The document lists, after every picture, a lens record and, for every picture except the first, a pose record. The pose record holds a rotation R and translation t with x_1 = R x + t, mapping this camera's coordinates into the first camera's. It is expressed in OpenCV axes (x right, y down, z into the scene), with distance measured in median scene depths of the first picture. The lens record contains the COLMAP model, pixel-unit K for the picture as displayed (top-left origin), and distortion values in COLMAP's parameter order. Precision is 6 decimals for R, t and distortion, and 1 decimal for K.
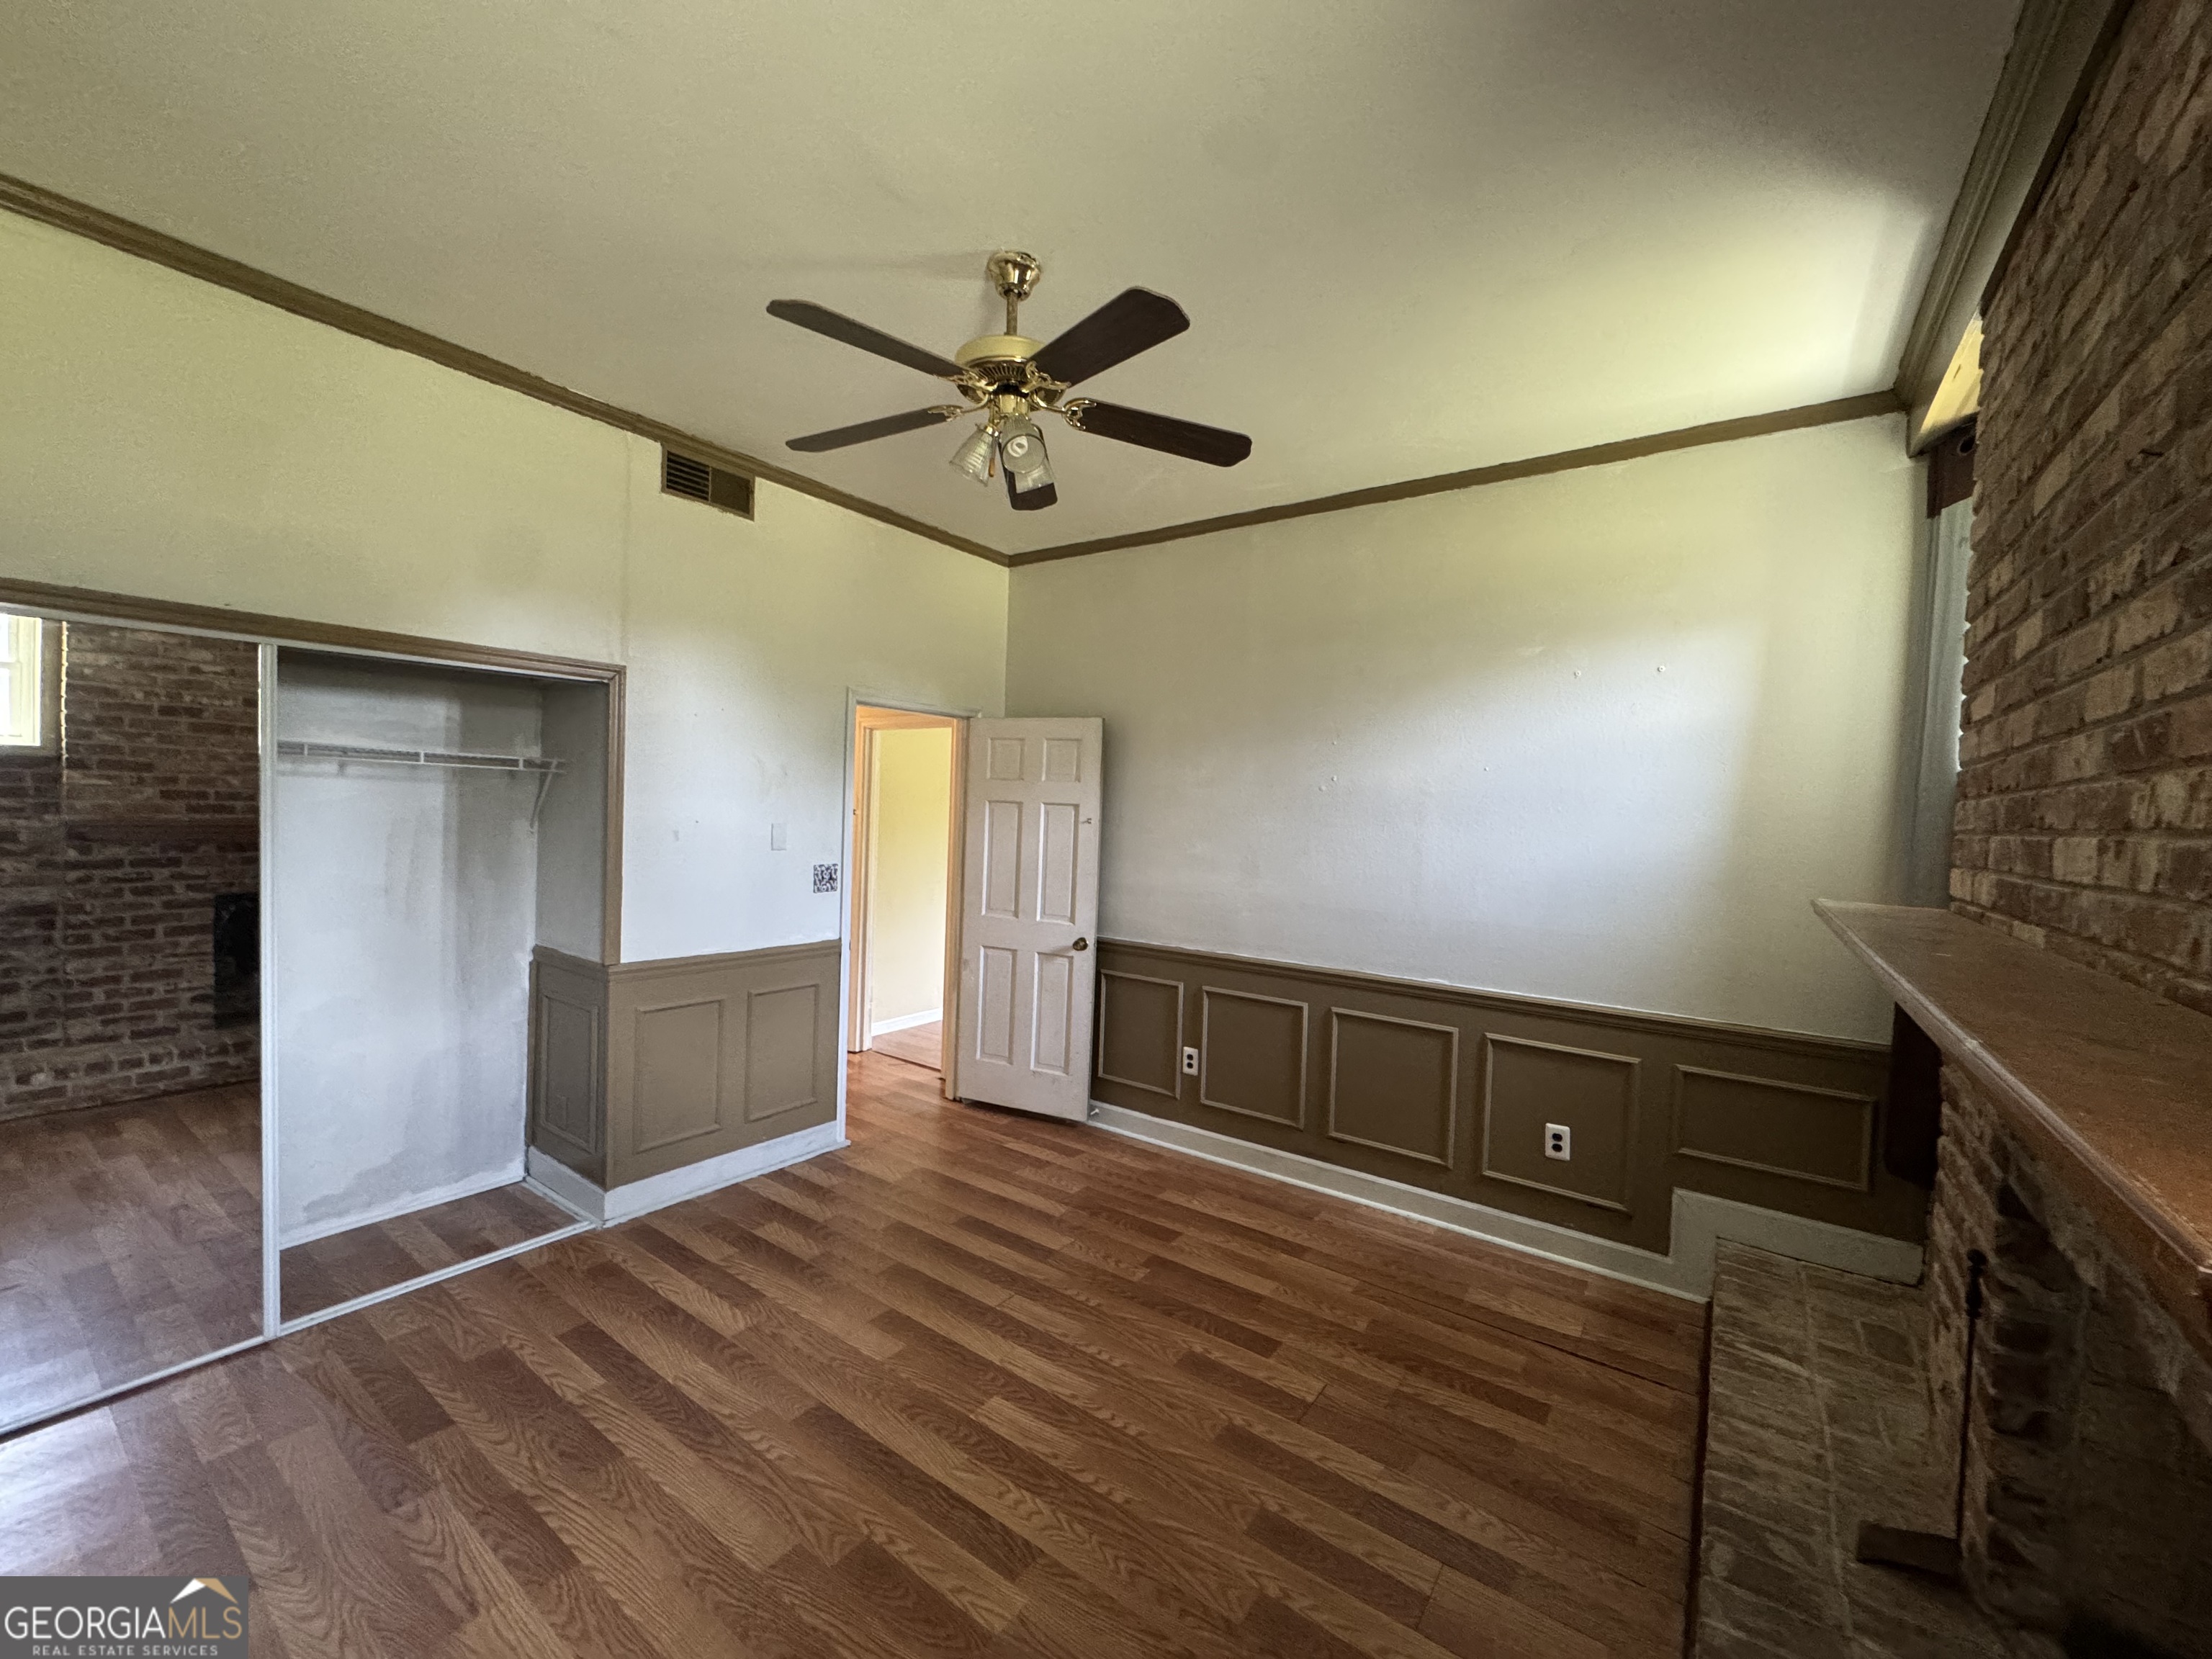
lens RADIAL K [[880.6, 0, 1115.2], [0, 880.6, 826.1], [0, 0, 1]] dist [-0.000258, -0.000206]
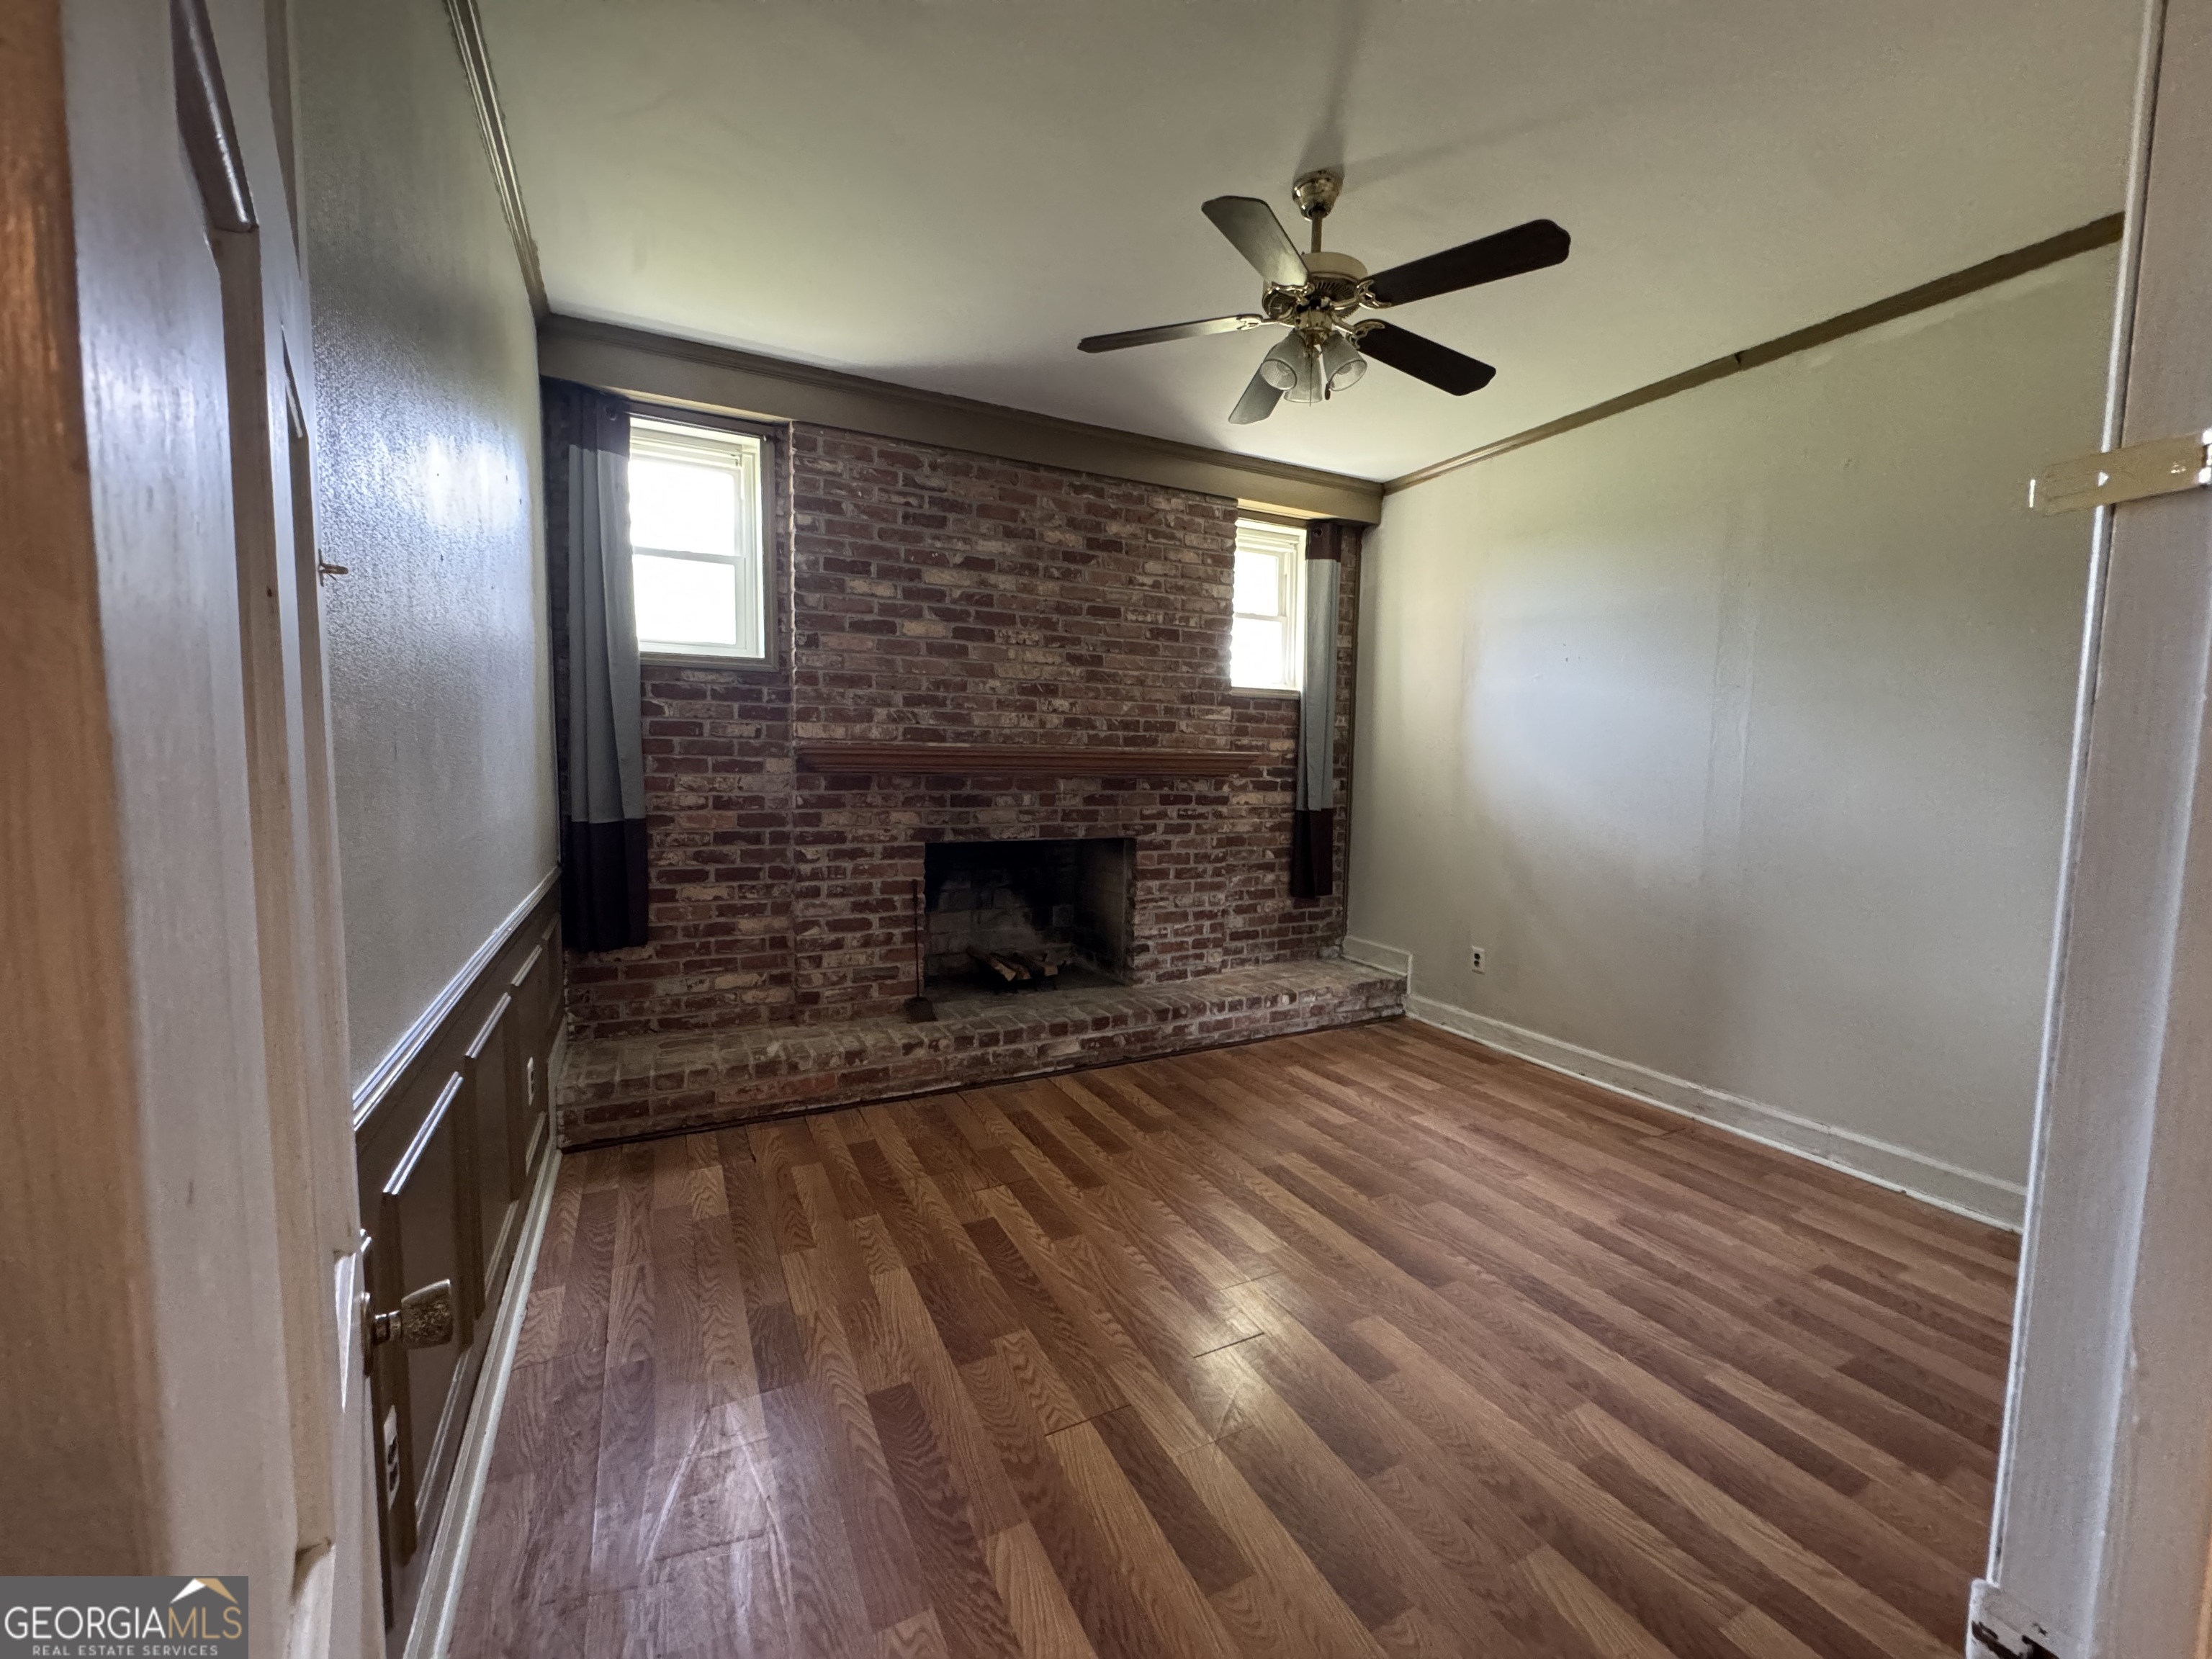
lens RADIAL K [[880.6, 0, 1114.0], [0, 880.6, 836.8], [0, 0, 1]] dist [-0.000258, -0.000206]
pose [[-0.884999, -0.088871, 0.457033, -0.417273], [-0.035192, 0.991574, 0.124668, 0.030908], [-0.464262, 0.094247, -0.880669, 1.959633]]
